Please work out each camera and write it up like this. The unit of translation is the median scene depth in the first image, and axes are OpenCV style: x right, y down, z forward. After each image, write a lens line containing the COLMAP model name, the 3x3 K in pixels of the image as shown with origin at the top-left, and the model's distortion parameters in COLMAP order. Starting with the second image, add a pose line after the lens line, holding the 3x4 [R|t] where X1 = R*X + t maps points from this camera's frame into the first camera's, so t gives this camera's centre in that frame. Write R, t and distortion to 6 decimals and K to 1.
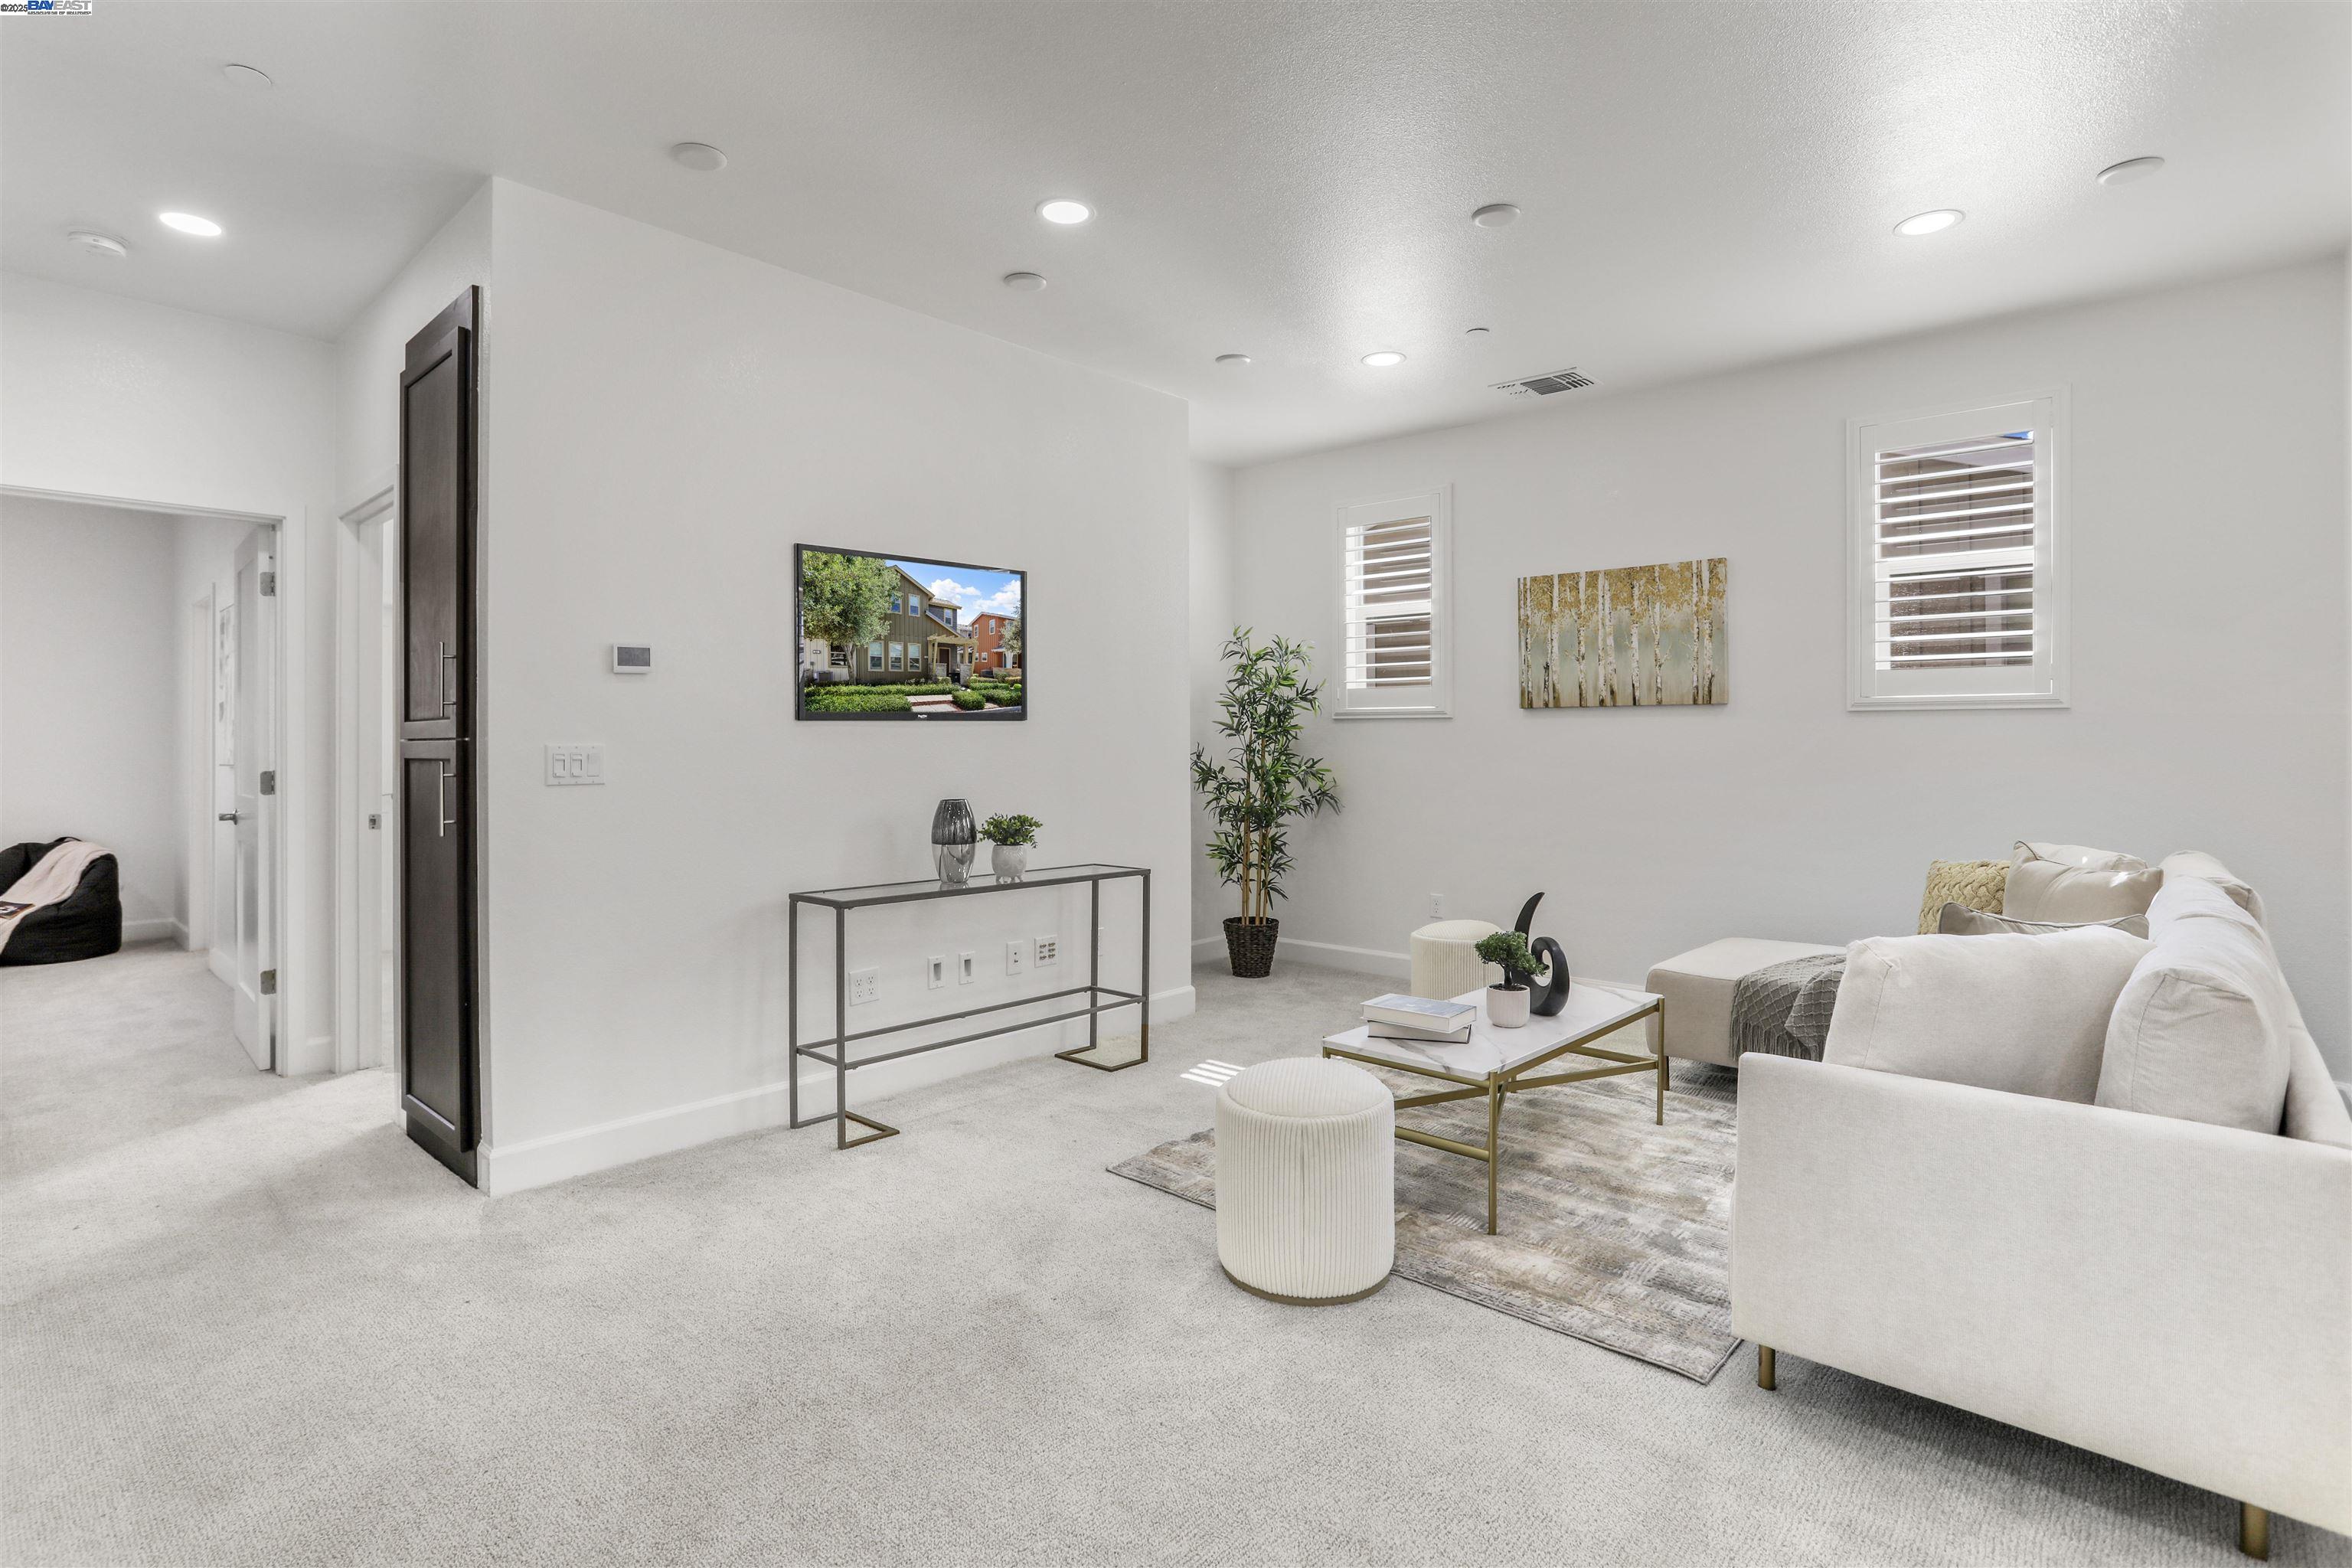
lens RADIAL K [[1152.6, 0, 1187.1], [0, 1152.6, 771.7], [0, 0, 1]] dist [-0.027979, 0.001460]
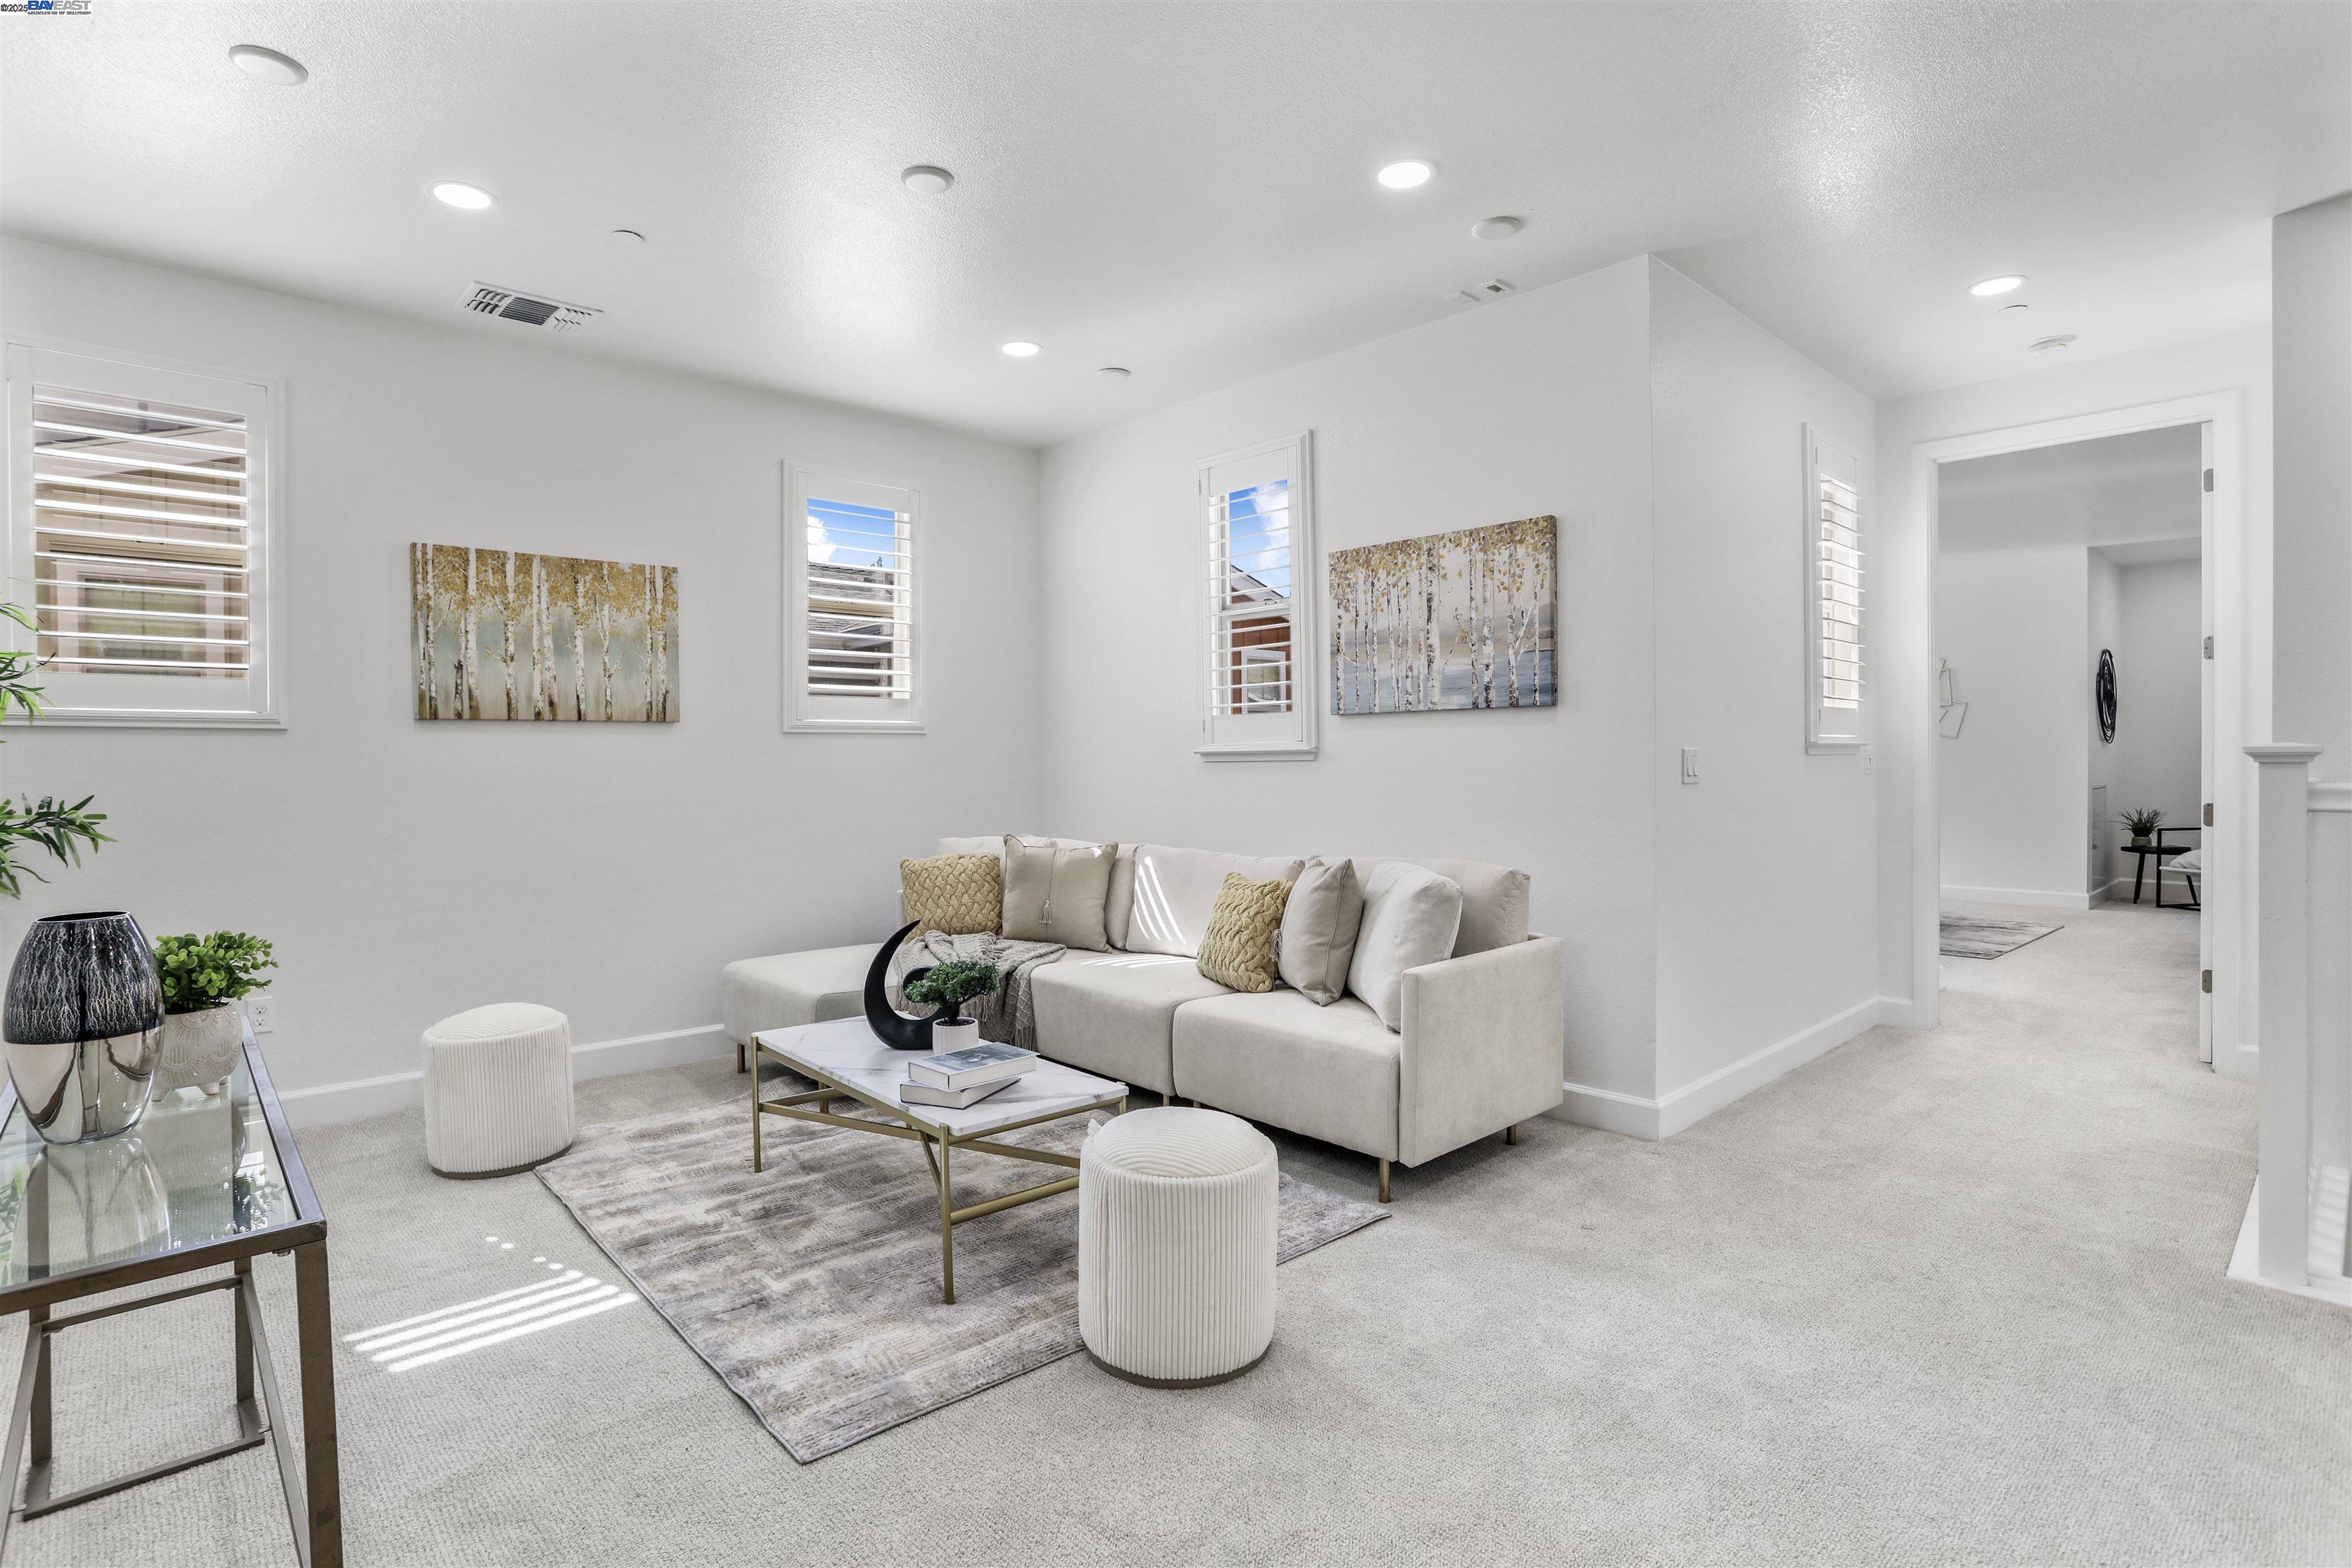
lens RADIAL K [[1170.4, 0, 1182.1], [0, 1170.4, 775.2], [0, 0, 1]] dist [-0.001151, -0.000184]
pose [[0.114860, -0.018943, 0.993201, -0.421087], [0.032202, 0.999364, 0.015336, -0.015524], [-0.992860, 0.030222, 0.115397, 0.449058]]
